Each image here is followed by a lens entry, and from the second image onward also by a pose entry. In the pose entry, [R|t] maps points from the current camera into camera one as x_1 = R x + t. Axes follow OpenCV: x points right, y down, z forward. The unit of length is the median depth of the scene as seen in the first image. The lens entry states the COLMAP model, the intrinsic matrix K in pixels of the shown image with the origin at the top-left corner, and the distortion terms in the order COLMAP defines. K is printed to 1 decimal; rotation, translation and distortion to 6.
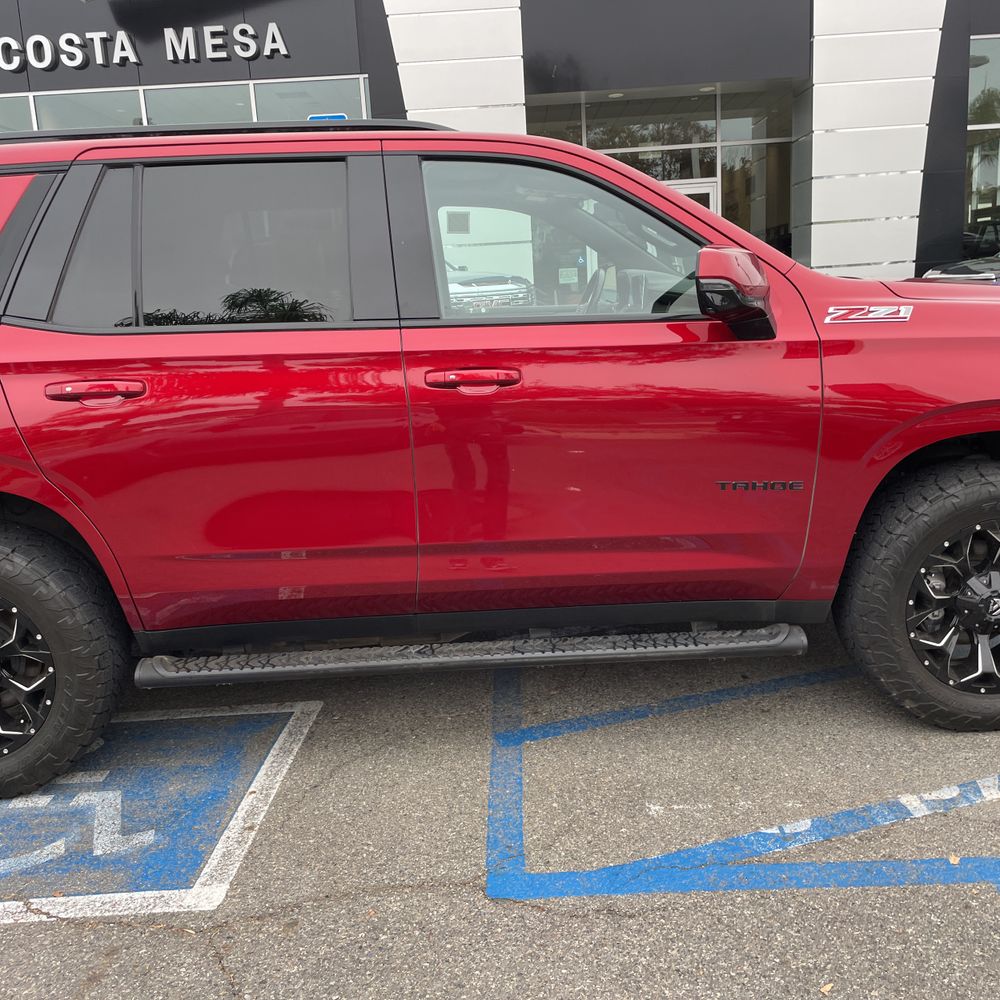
lens RADIAL K [[880.2, 0, 517.1], [0, 880.2, 472.8], [0, 0, 1]] dist [0.067500, -0.065064]
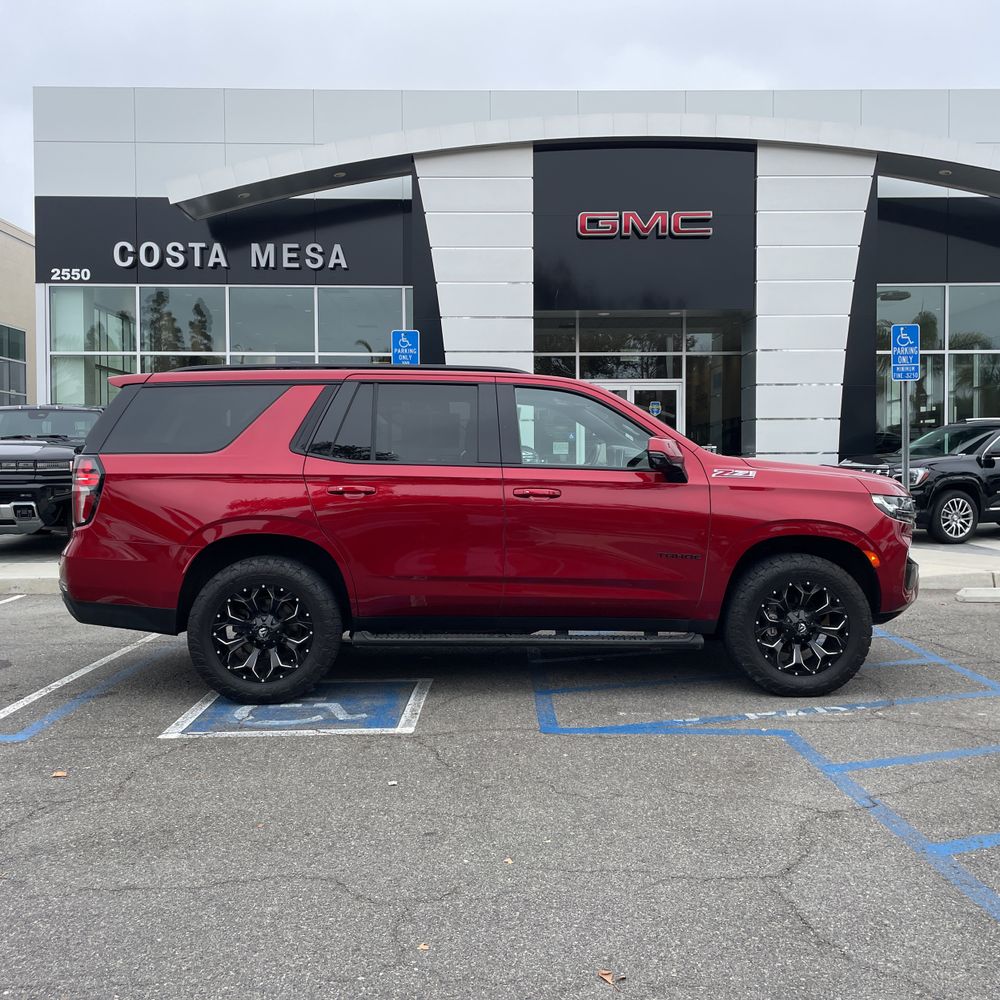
lens RADIAL K [[880.2, 0, 517.1], [0, 880.2, 472.8], [0, 0, 1]] dist [0.067500, -0.065064]
pose [[0.998373, 0.052785, 0.021580, -0.029215], [-0.047758, 0.980735, -0.189417, 0.047146], [-0.031163, 0.188078, 0.981660, -0.201661]]
